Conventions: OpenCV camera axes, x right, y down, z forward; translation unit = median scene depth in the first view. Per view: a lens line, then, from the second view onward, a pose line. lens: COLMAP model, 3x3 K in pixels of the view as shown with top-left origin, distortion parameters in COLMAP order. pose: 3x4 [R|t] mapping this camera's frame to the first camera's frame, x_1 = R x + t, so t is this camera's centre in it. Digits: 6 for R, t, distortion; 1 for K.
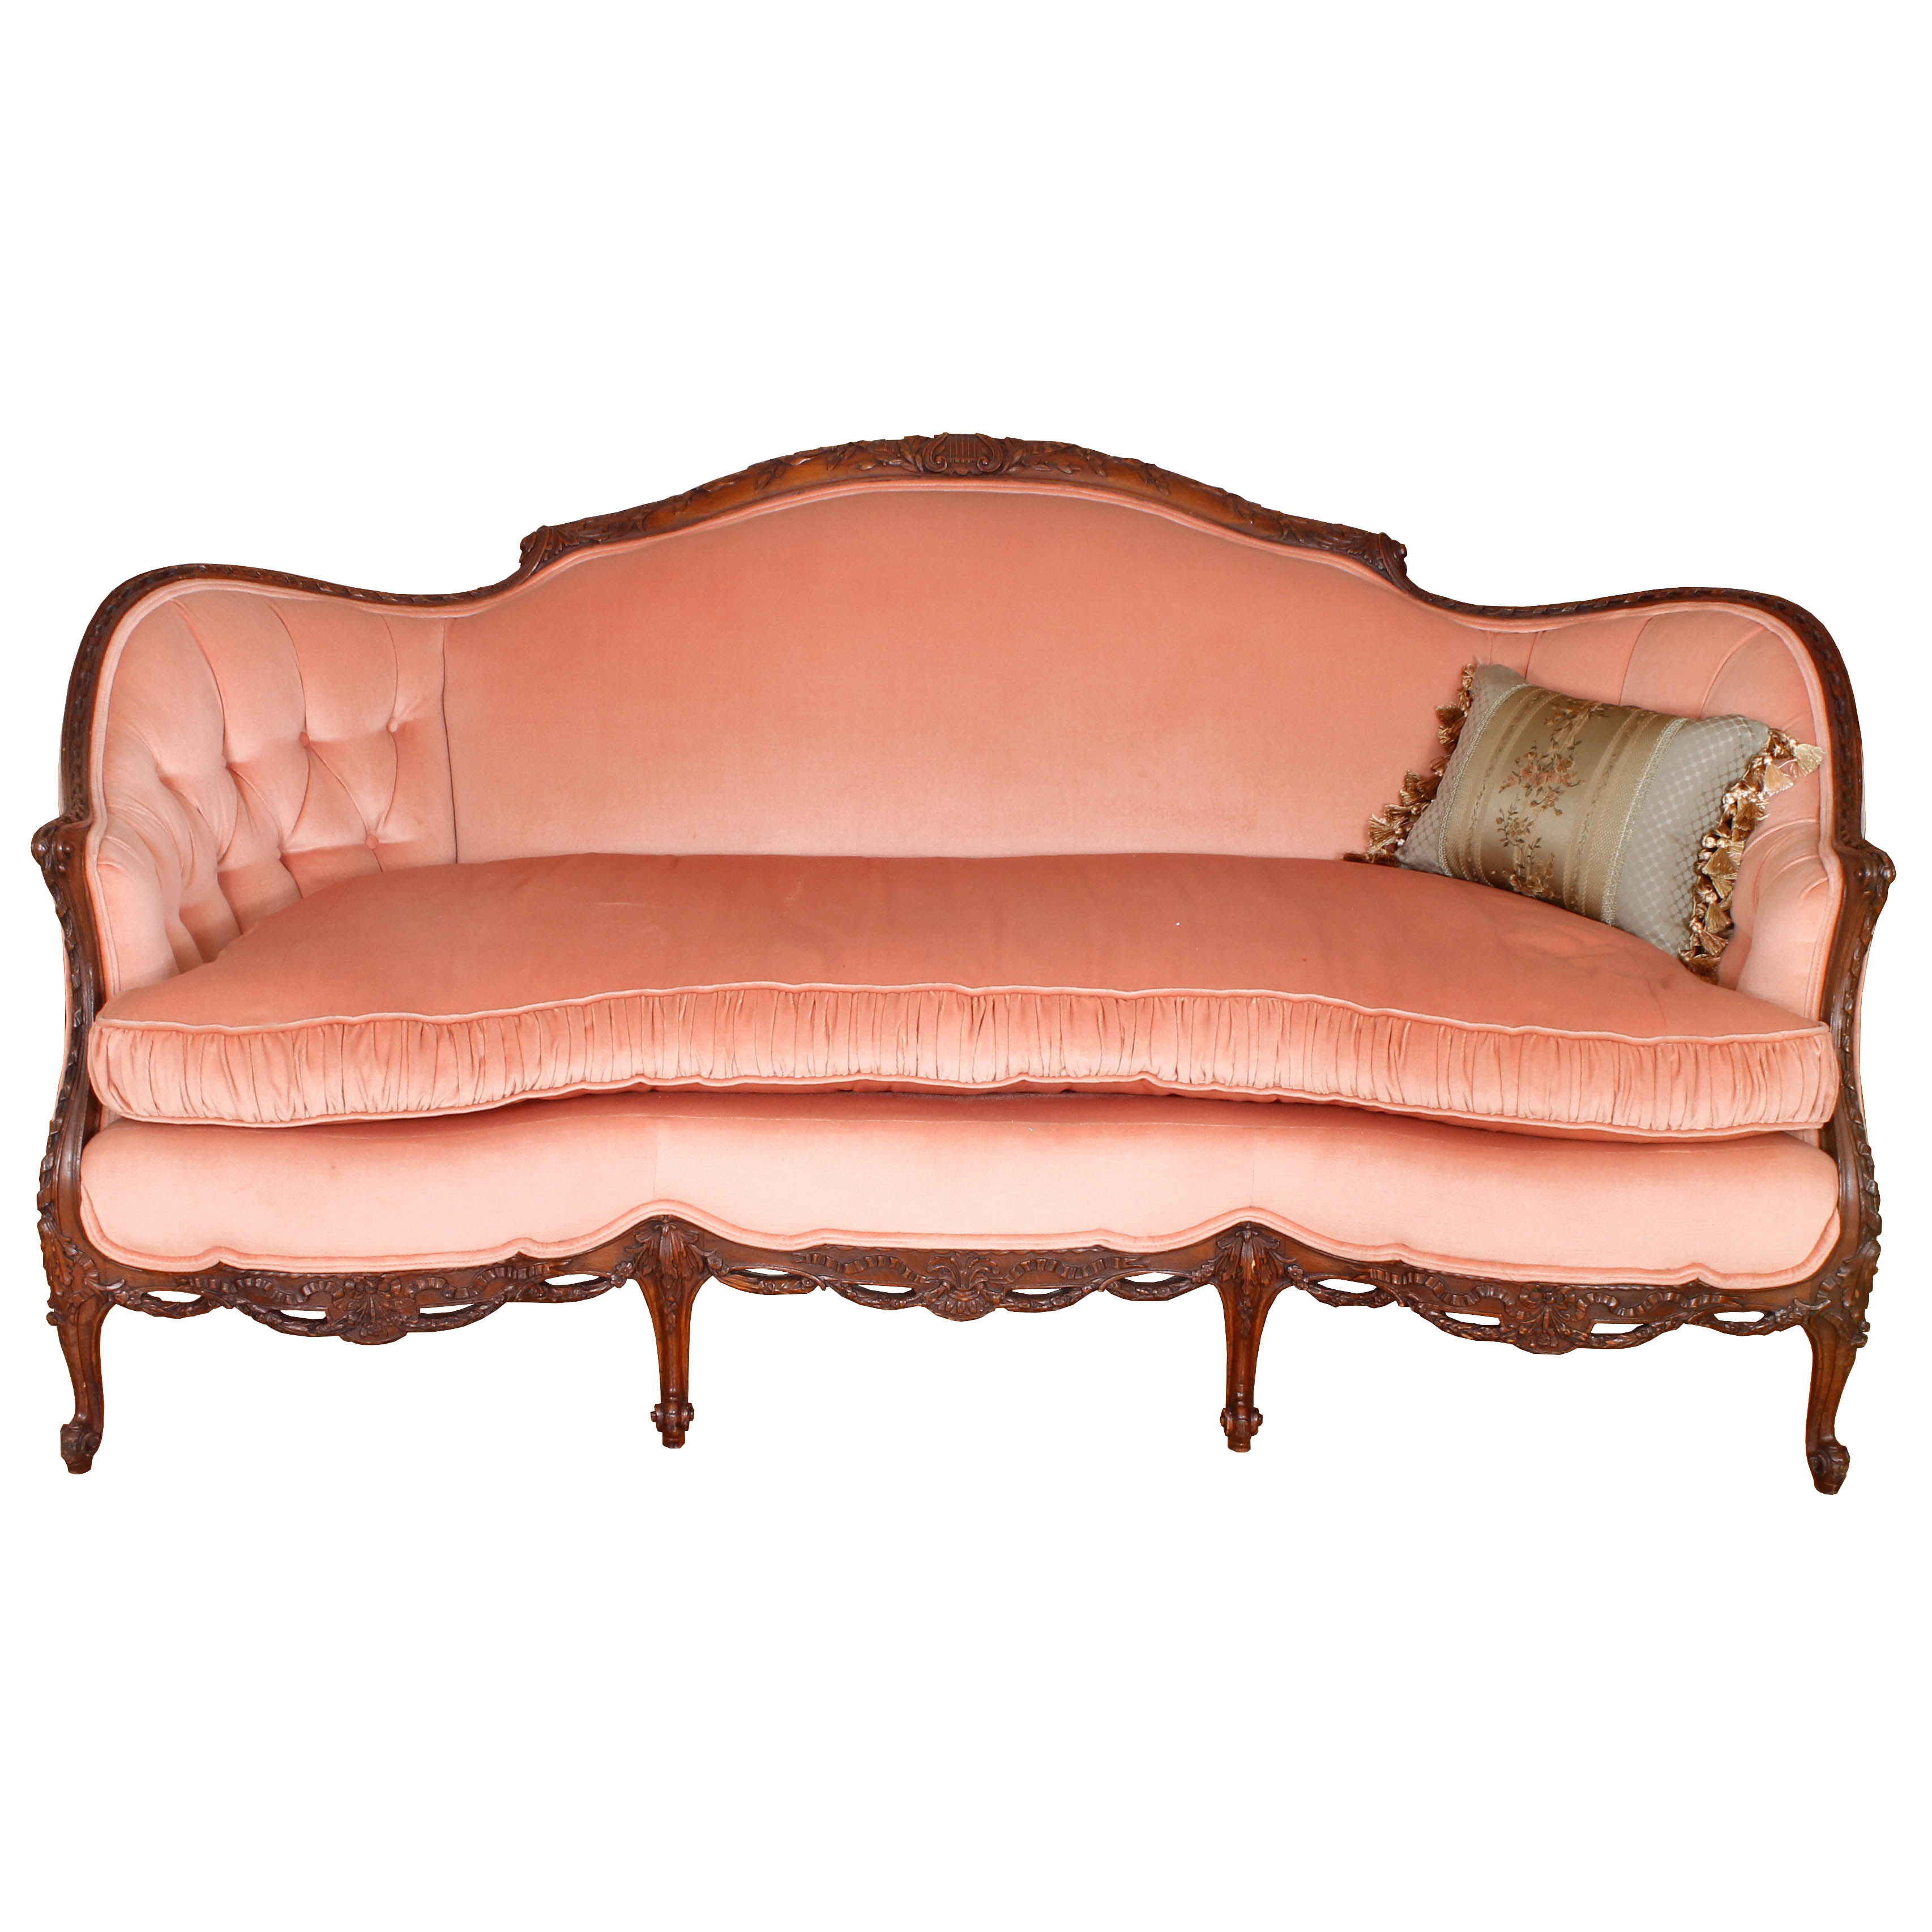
lens RADIAL K [[3065.0, 0, 931.6], [0, 3065.0, 964.7], [0, 0, 1]] dist [-0.076335, 0.000000]
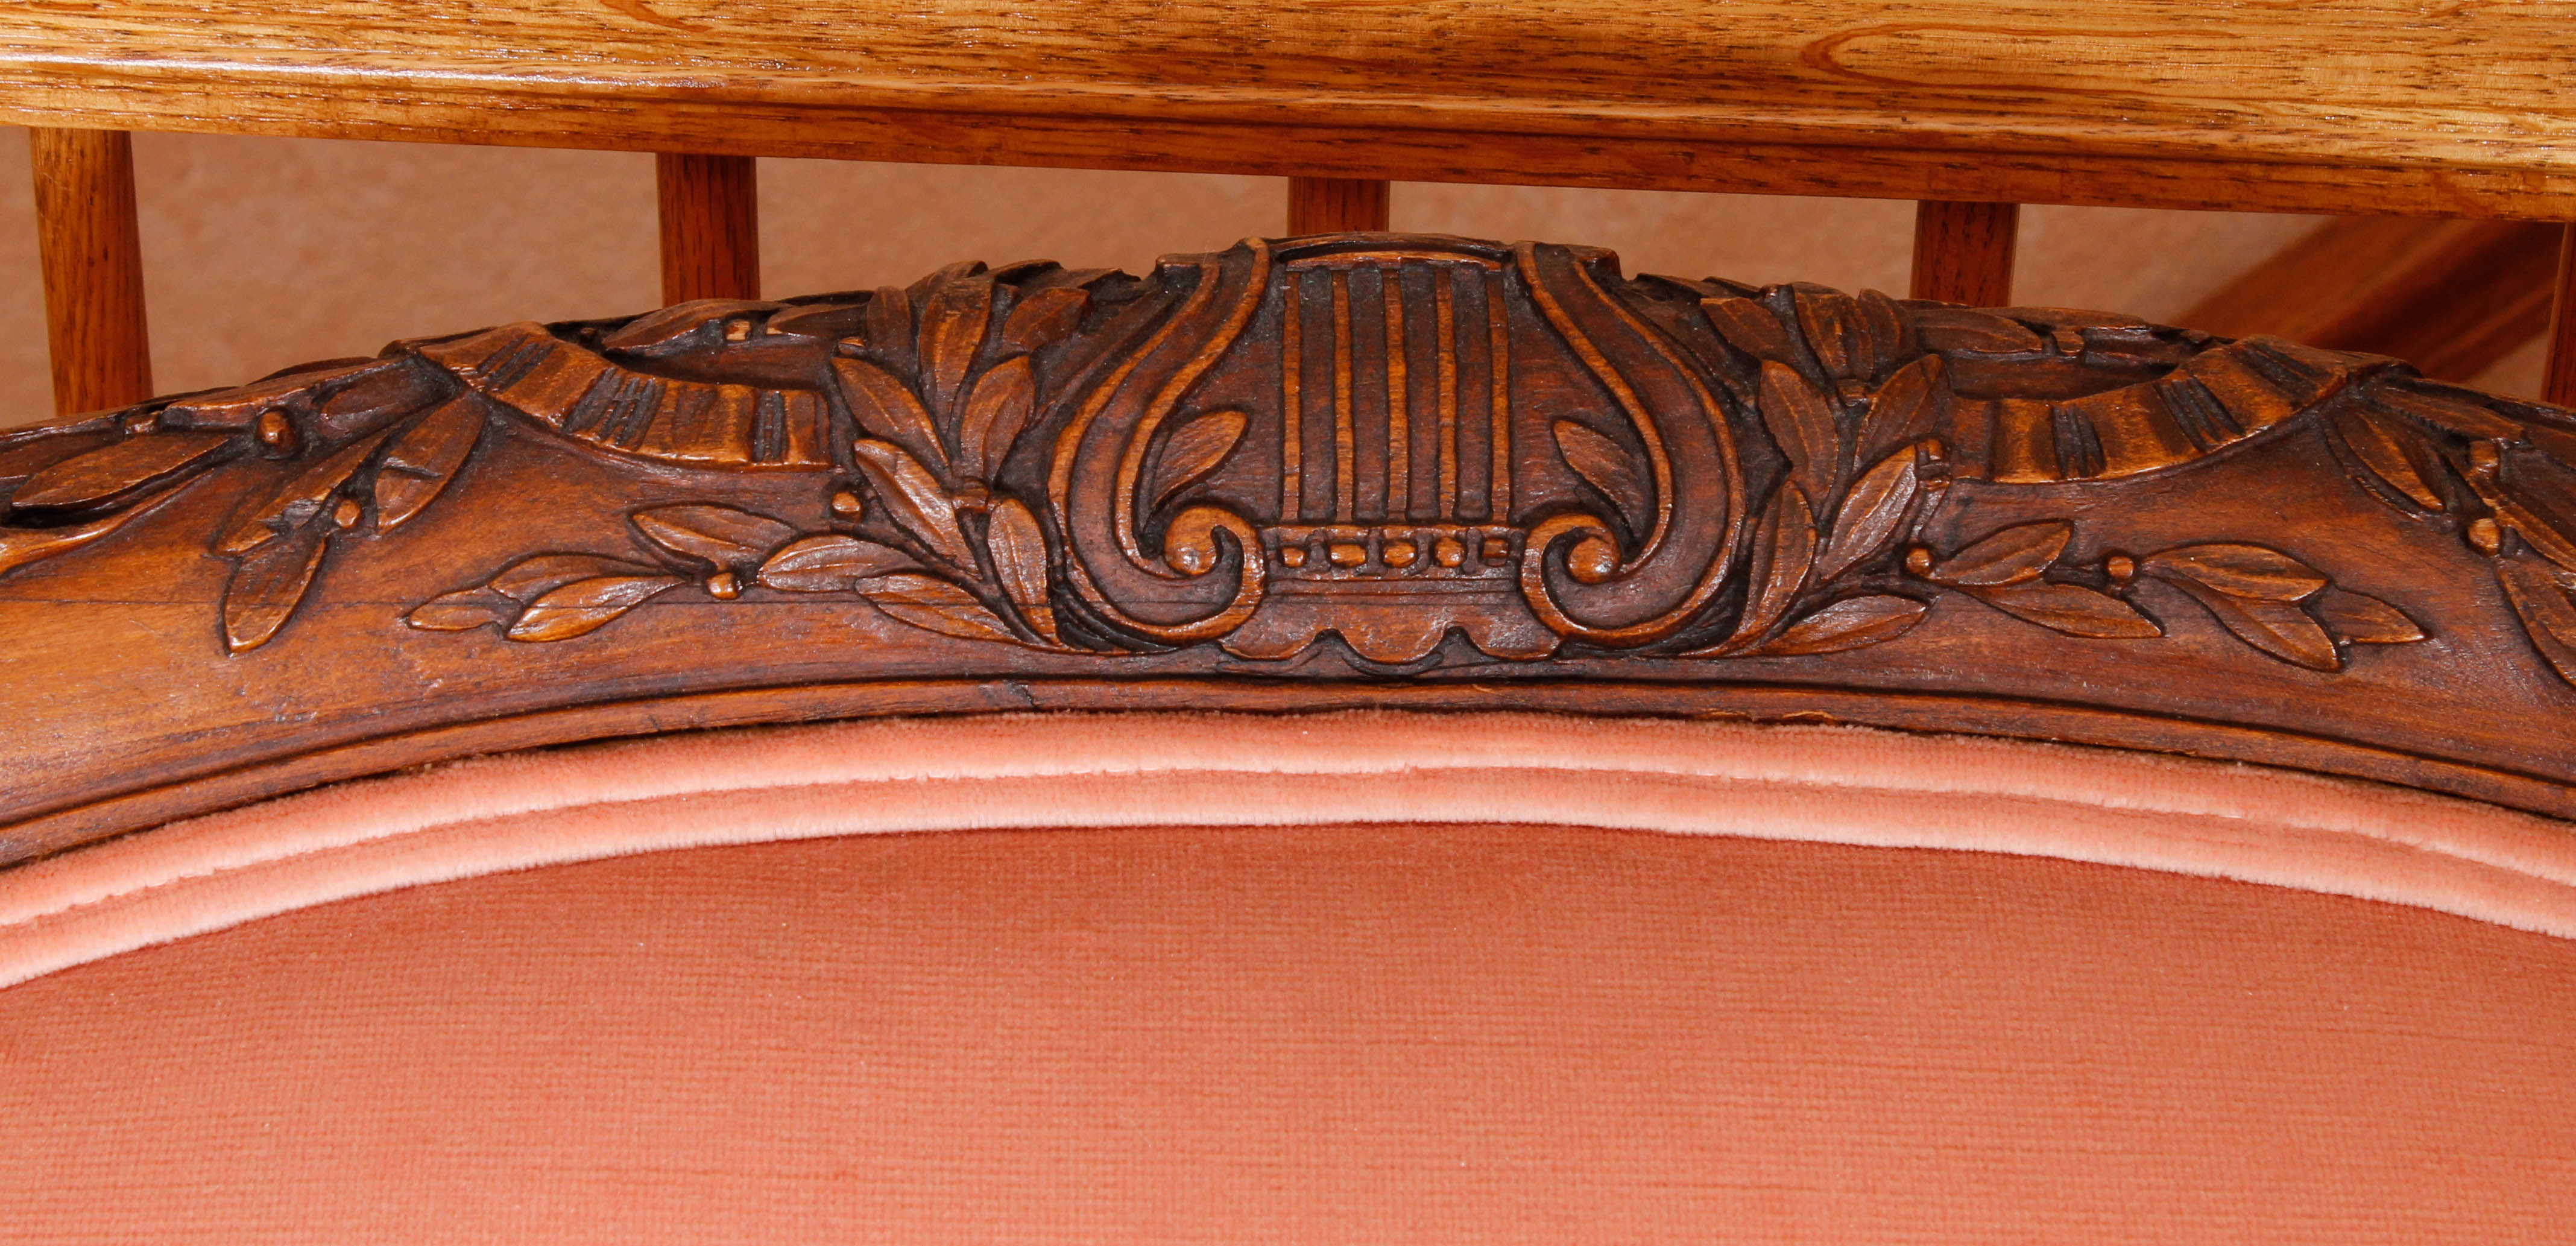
lens RADIAL K [[6681.3, 0, 1298.9], [0, 6681.3, 621.8], [0, 0, 1]] dist [-0.015748, 0.000000]
pose [[0.999987, -0.002587, 0.004289, 0.006385], [0.001546, 0.973919, 0.226893, -0.259530], [-0.004764, -0.226883, 0.973910, 0.891158]]
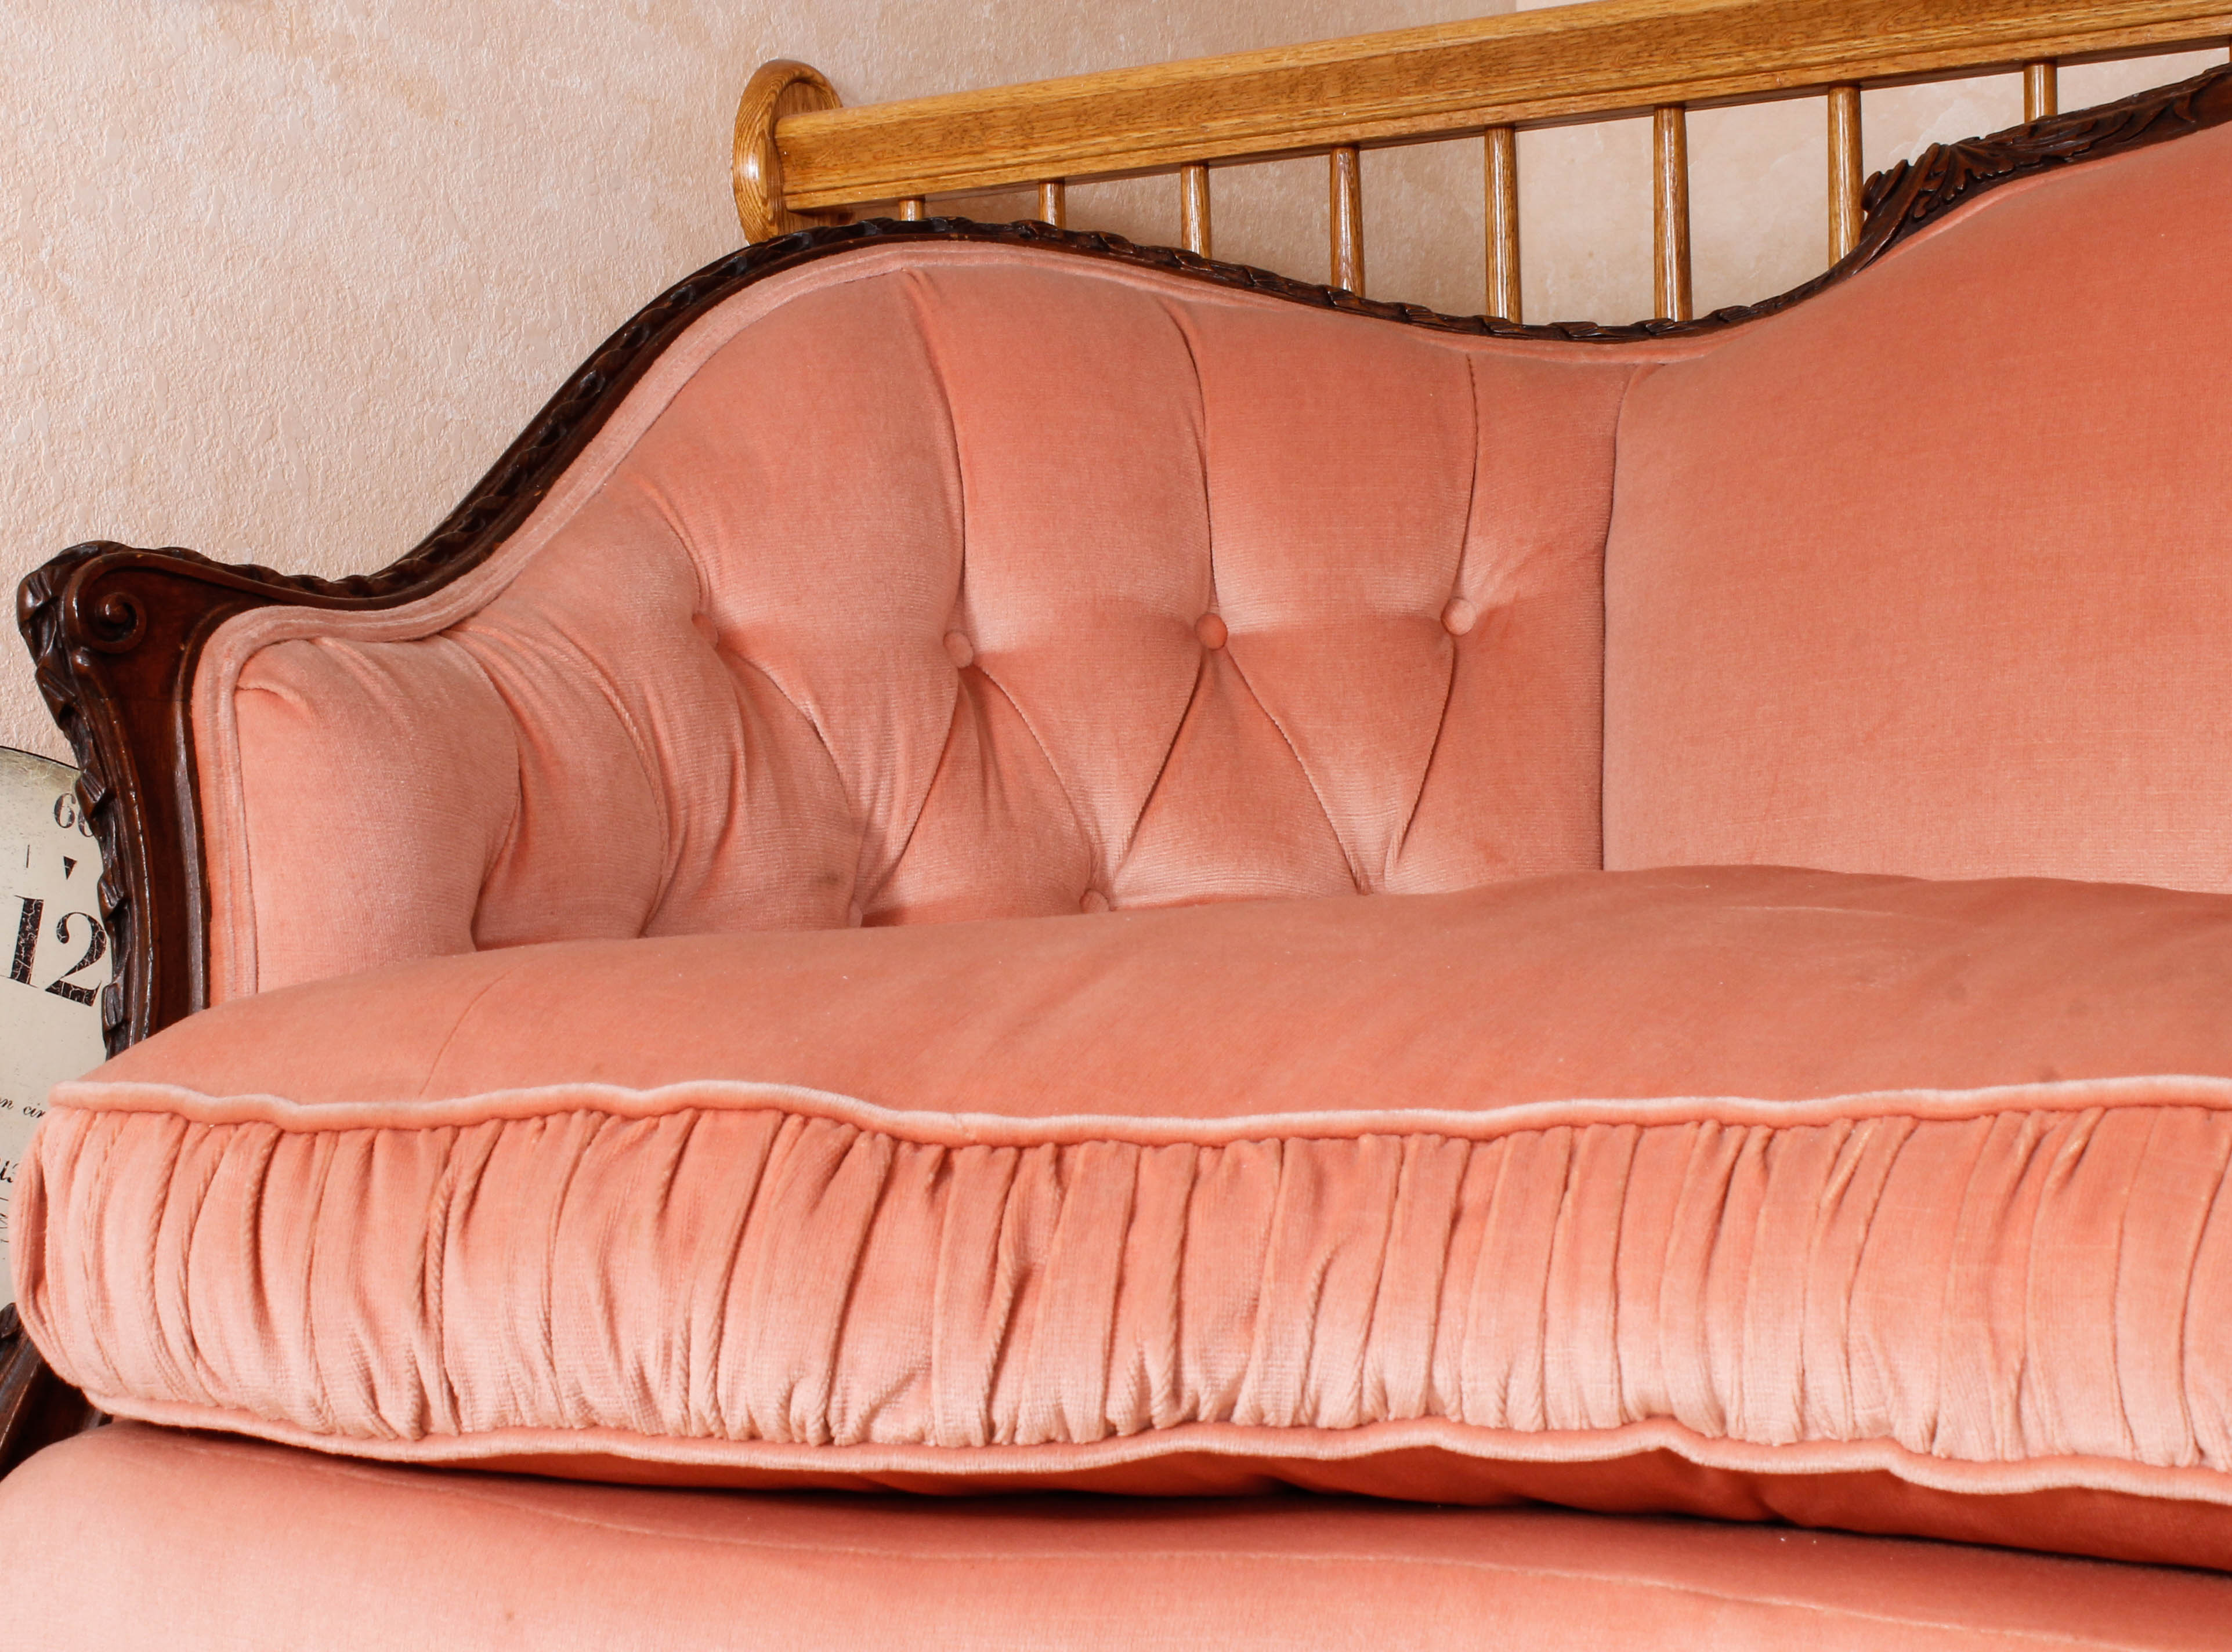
lens RADIAL K [[3557.9, 0, 987.3], [0, 3557.9, 868.4], [0, 0, 1]] dist [-0.031260, 0.000000]
pose [[0.834882, -0.008135, -0.550369, 0.020417], [-0.128024, 0.969599, -0.208538, 0.059491], [0.535334, 0.244565, 0.808459, 0.709858]]
